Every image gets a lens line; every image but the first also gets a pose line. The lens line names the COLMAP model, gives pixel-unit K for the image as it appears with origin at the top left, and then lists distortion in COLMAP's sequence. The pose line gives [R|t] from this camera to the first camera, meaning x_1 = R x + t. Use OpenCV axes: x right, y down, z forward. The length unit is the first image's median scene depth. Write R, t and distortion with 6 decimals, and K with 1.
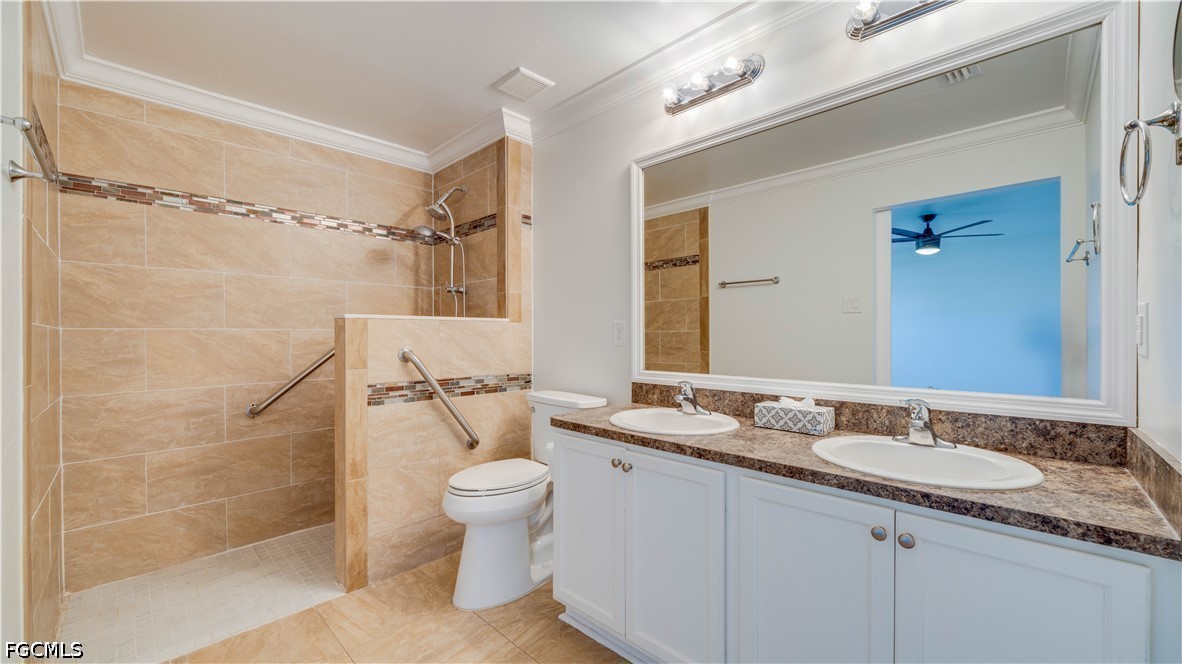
lens RADIAL K [[437.0, 0, 591.8], [0, 437.0, 334.4], [0, 0, 1]] dist [-0.001400, -0.000205]
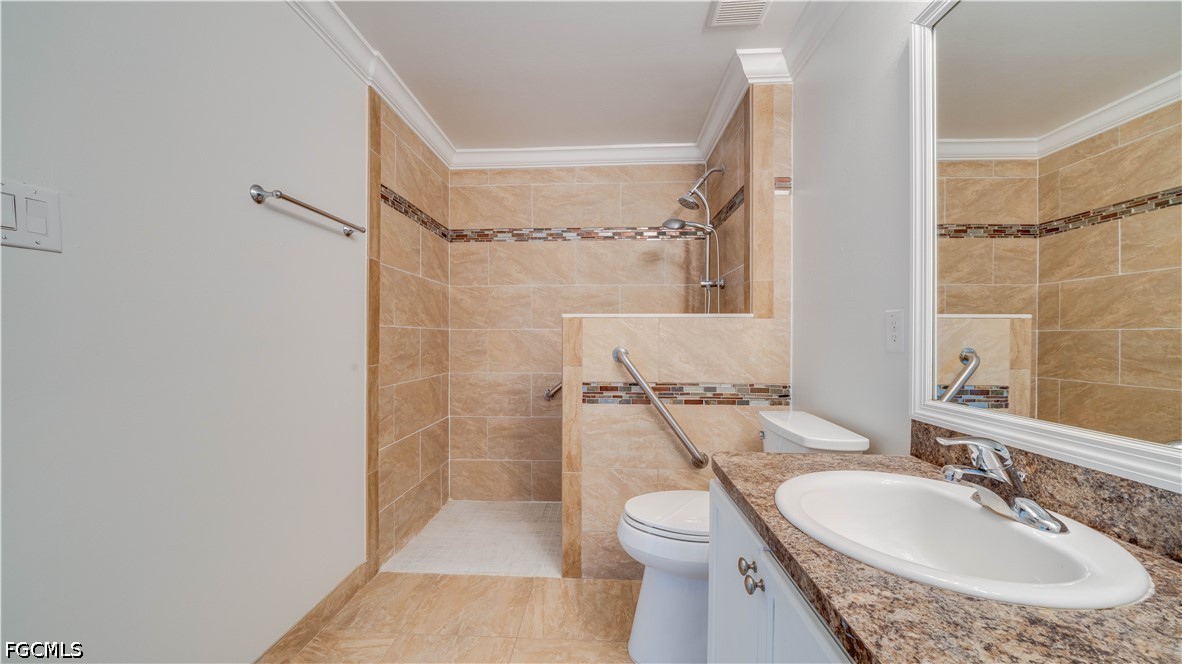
lens RADIAL K [[415.5, 0, 587.8], [0, 415.5, 335.4], [0, 0, 1]] dist [-0.006782, -0.000051]
pose [[0.673375, 0.004215, -0.739289, 0.182486], [-0.002391, 0.999991, 0.003524, 0.001547], [0.739297, -0.000605, 0.673379, 0.301880]]
